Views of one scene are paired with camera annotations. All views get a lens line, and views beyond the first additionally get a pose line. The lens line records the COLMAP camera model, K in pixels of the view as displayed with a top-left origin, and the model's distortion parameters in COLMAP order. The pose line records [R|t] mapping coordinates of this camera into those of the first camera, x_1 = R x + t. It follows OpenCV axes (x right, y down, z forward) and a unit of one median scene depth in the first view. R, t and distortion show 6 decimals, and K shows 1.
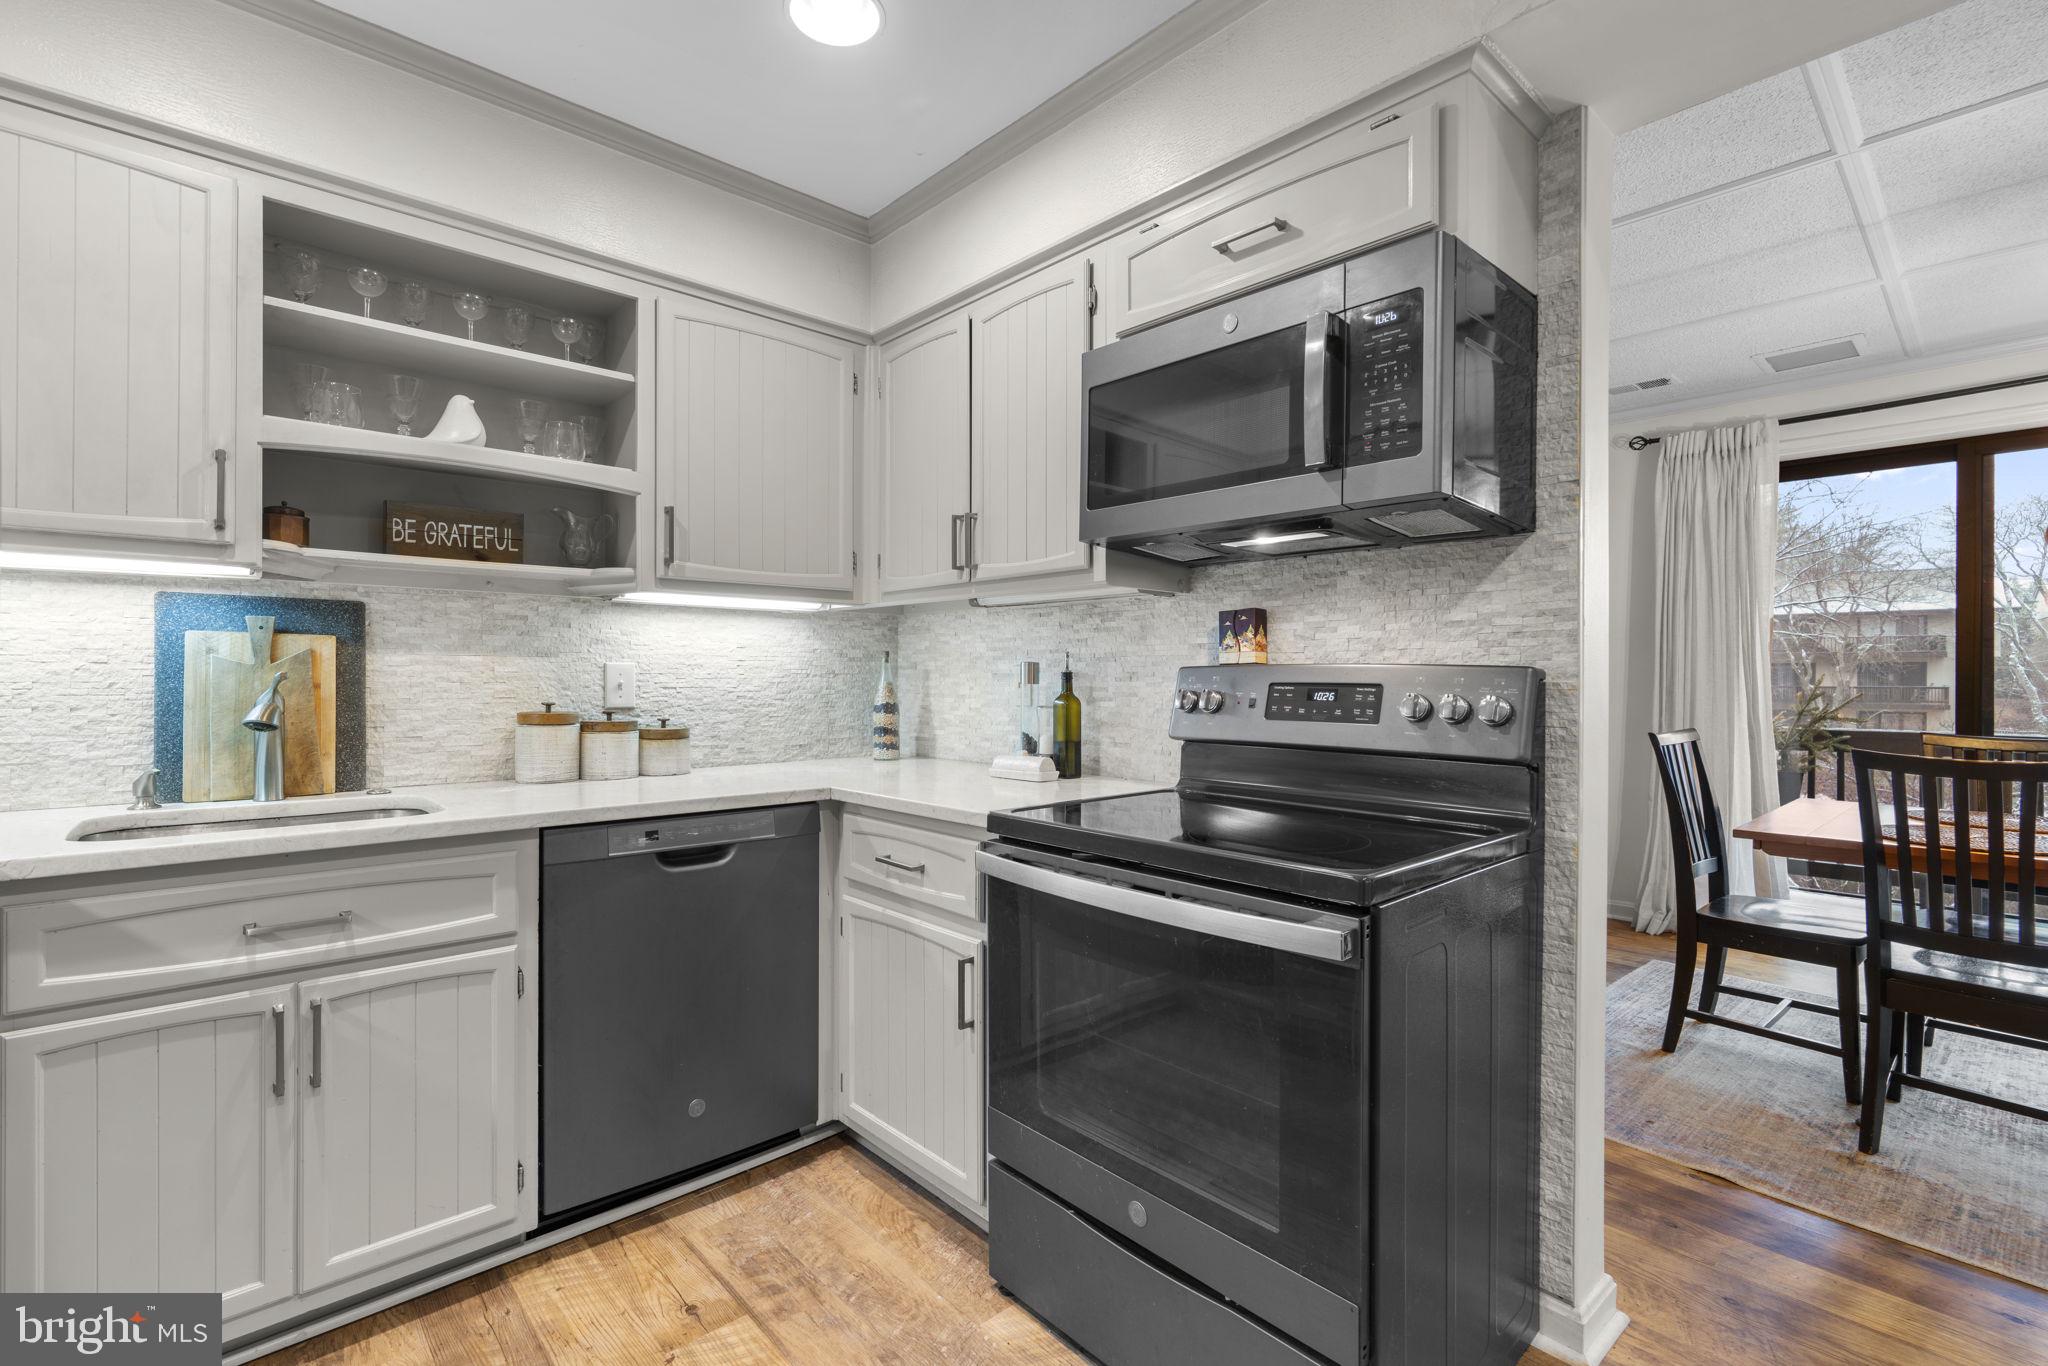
lens RADIAL K [[921.6, 0, 1003.7], [0, 921.6, 676.6], [0, 0, 1]] dist [-0.006349, 0.000405]
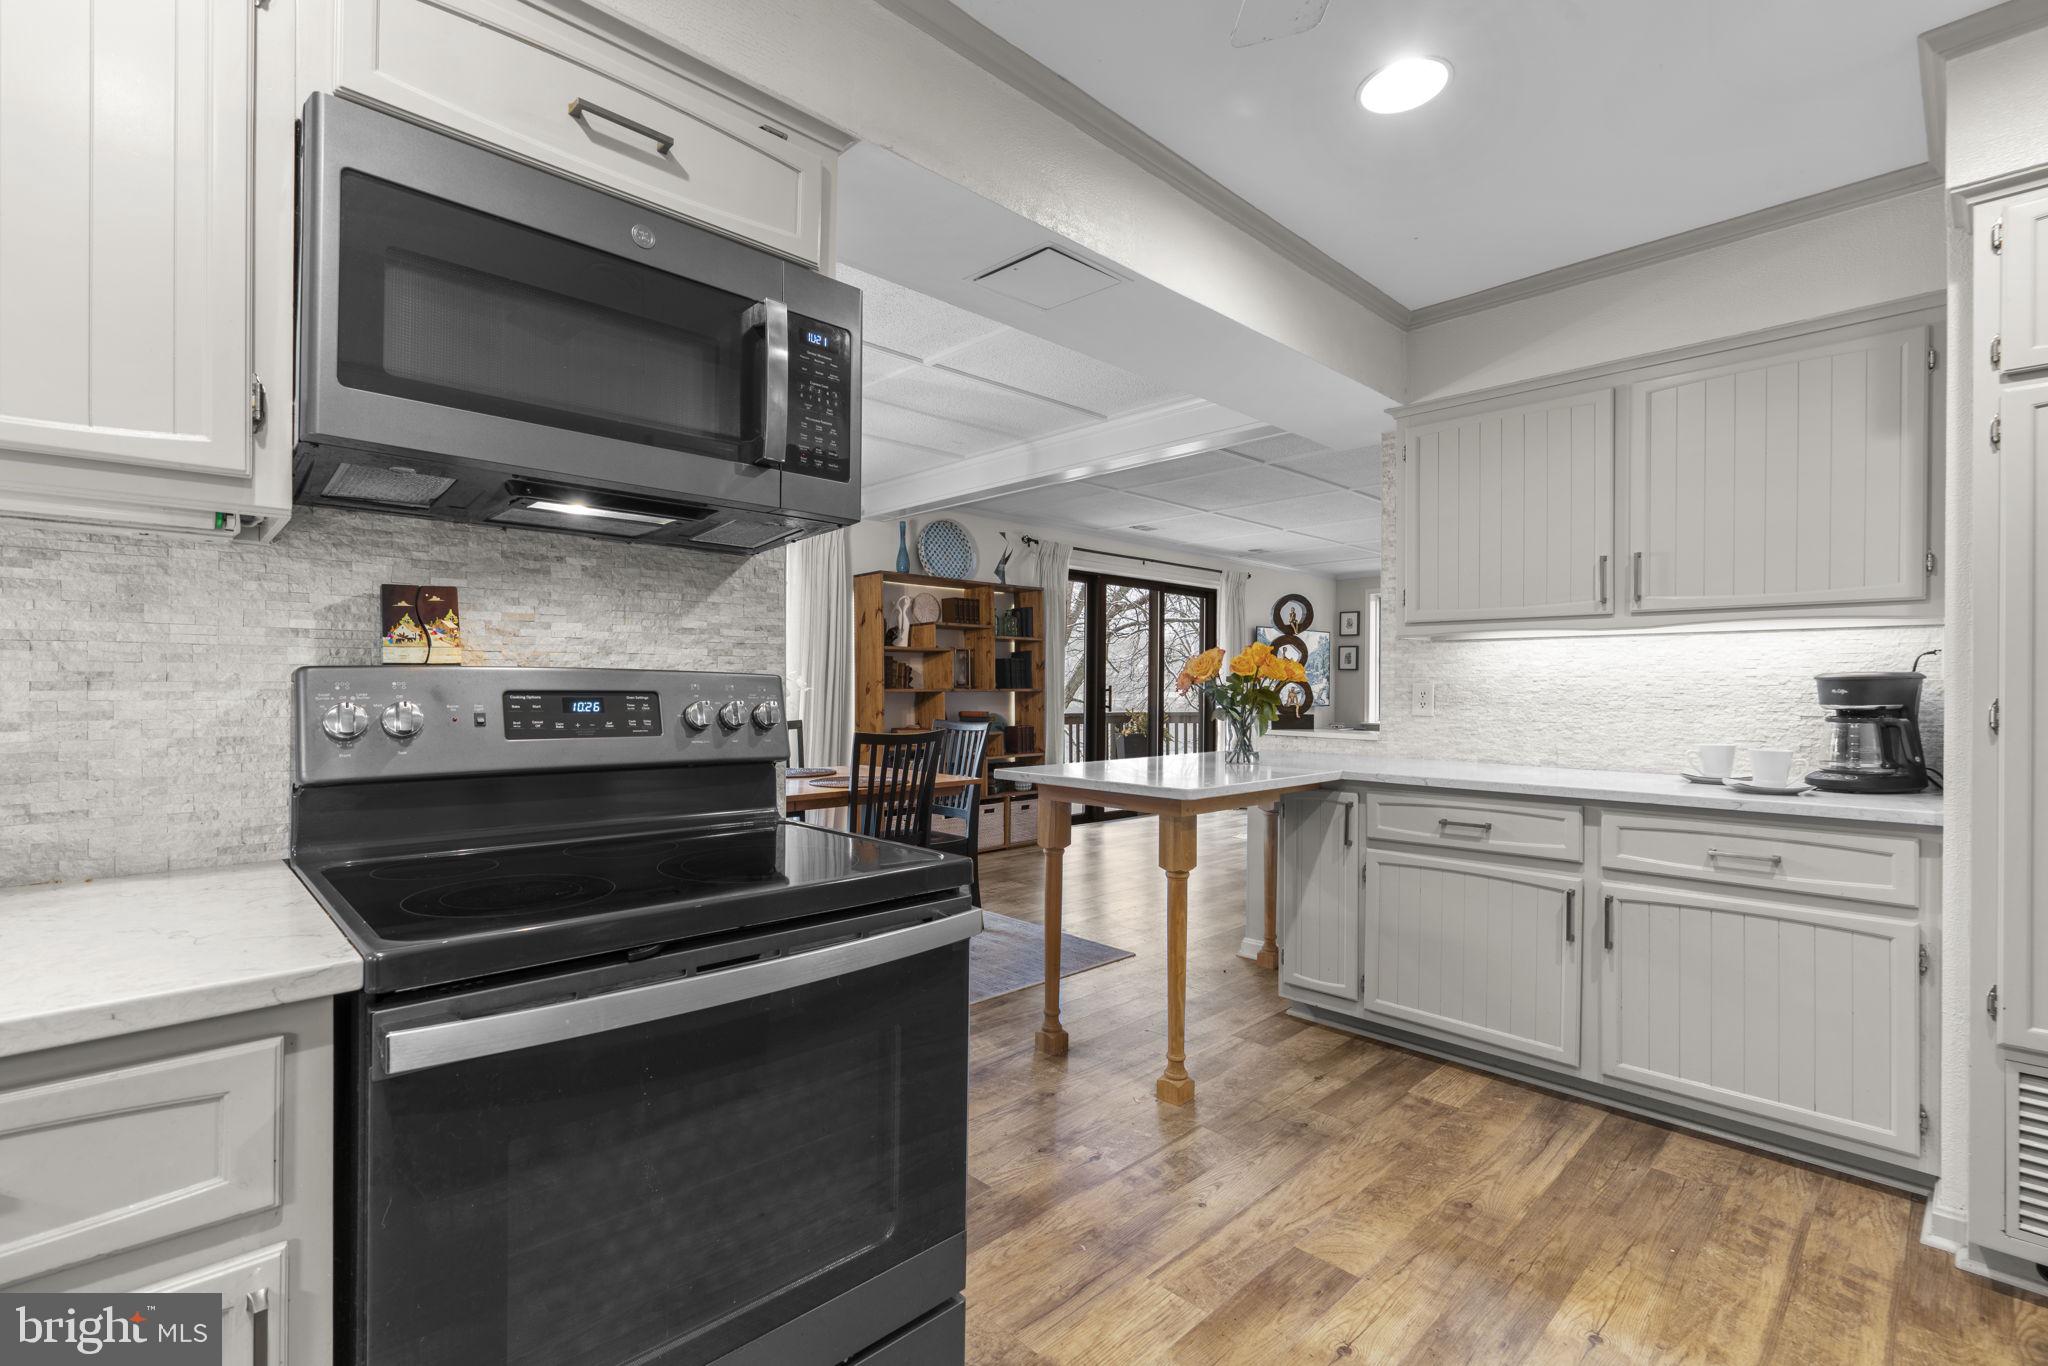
lens RADIAL K [[928.6, 0, 1024.0], [0, 928.6, 683.0], [0, 0, 1]] dist [-0.000864, 0.001193]
pose [[-0.038526, 0.000191, 0.999258, -0.474460], [-0.006164, 0.999981, -0.000429, -0.002128], [-0.999239, -0.006176, -0.038524, 0.593521]]
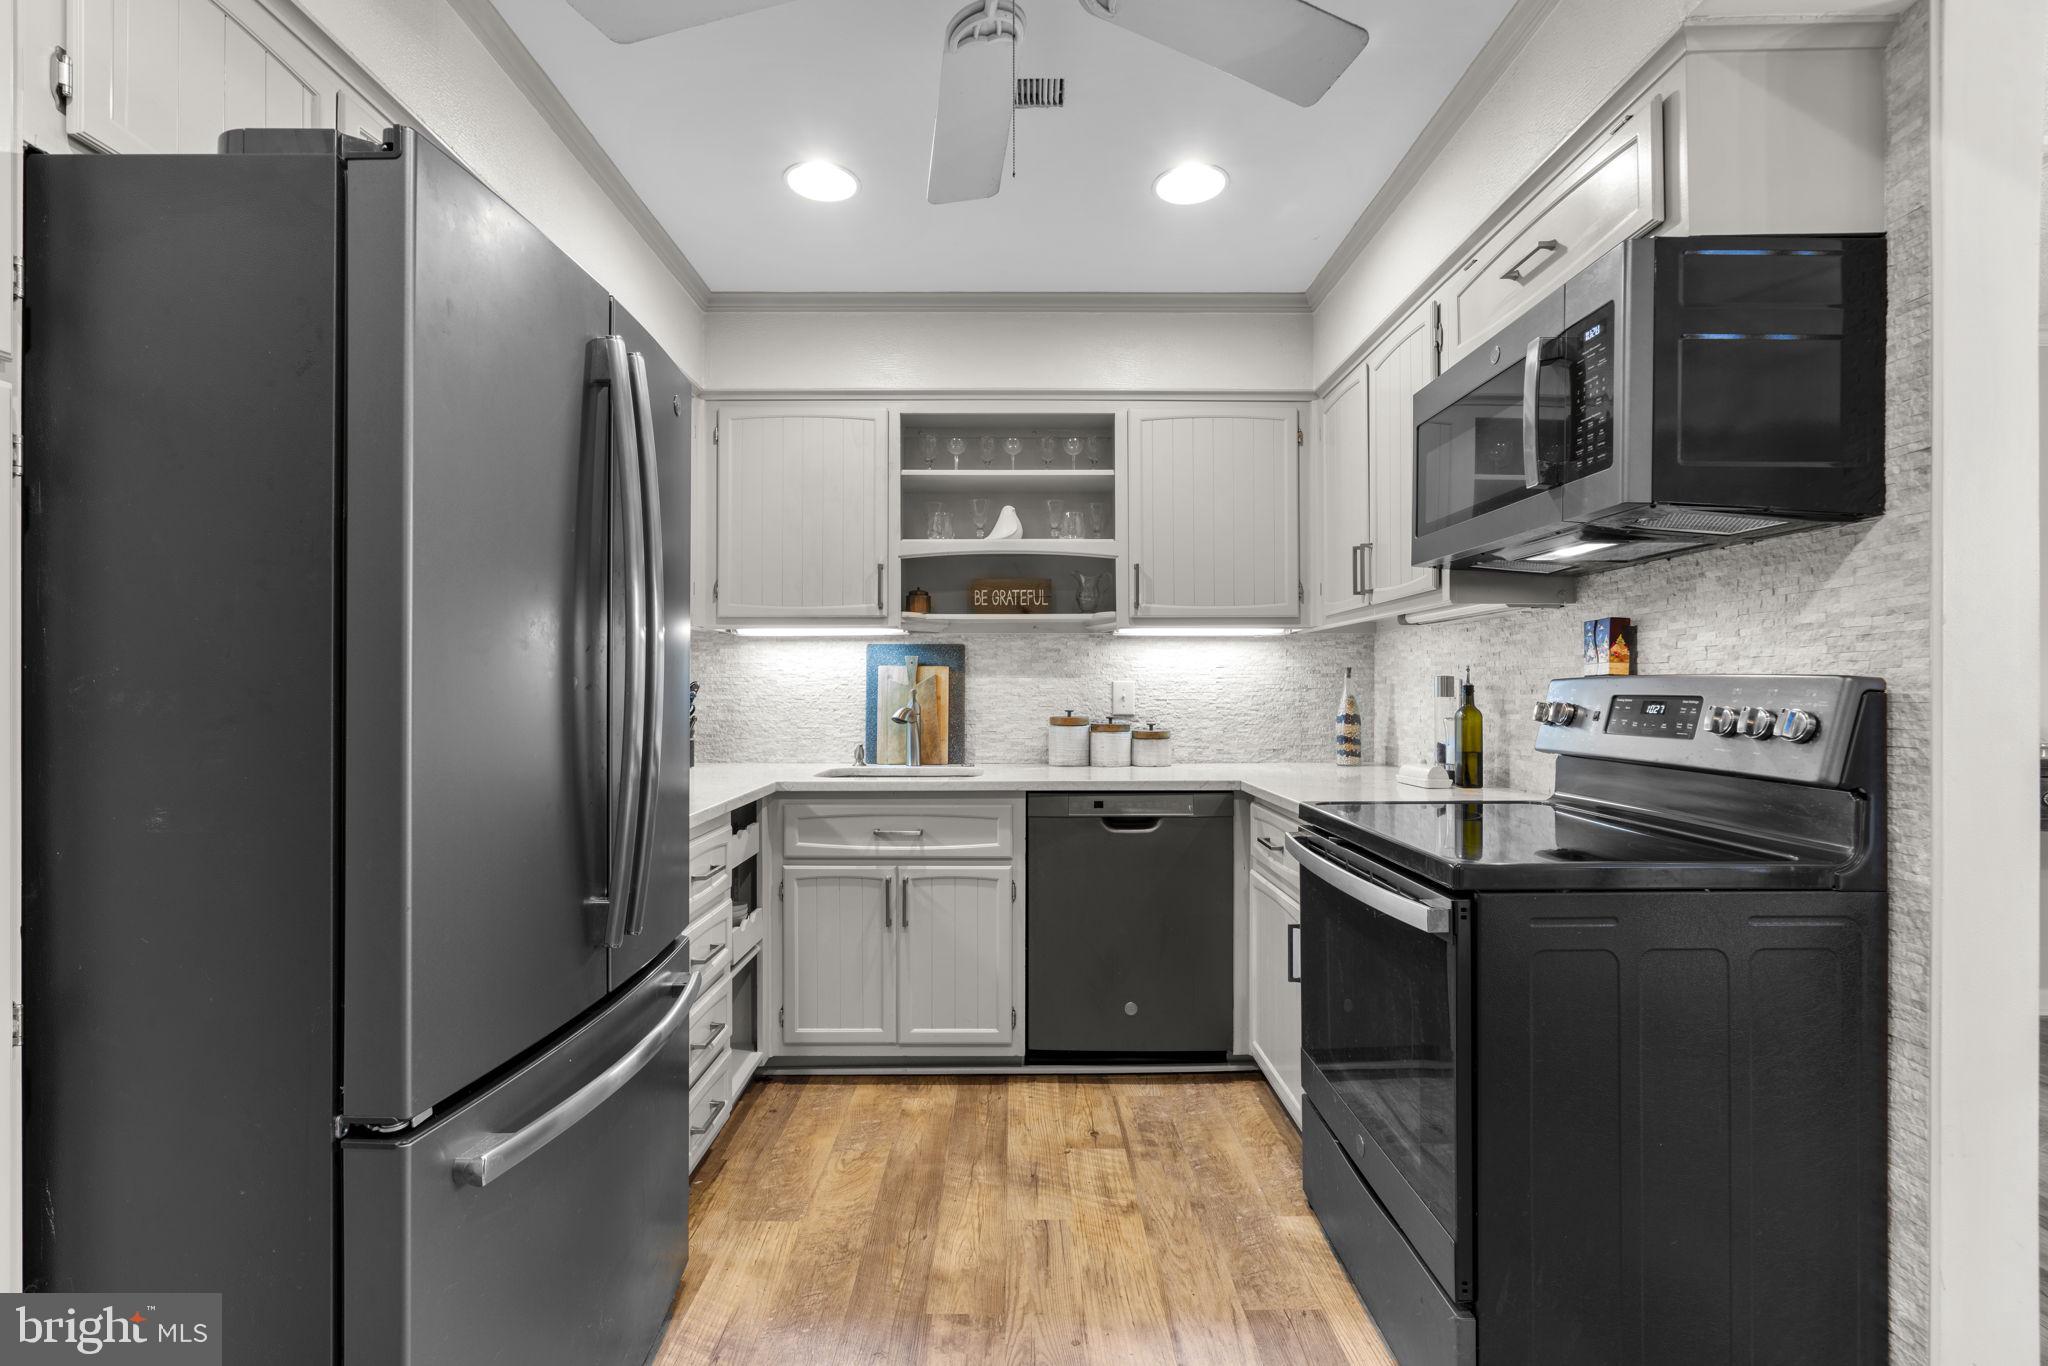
lens RADIAL K [[914.8, 0, 1007.4], [0, 914.8, 687.2], [0, 0, 1]] dist [-0.015570, 0.007941]
pose [[0.741863, -0.006695, -0.670518, 0.448317], [0.003494, 0.999975, -0.006119, 0.002073], [0.670542, 0.002197, 0.741868, -0.126397]]
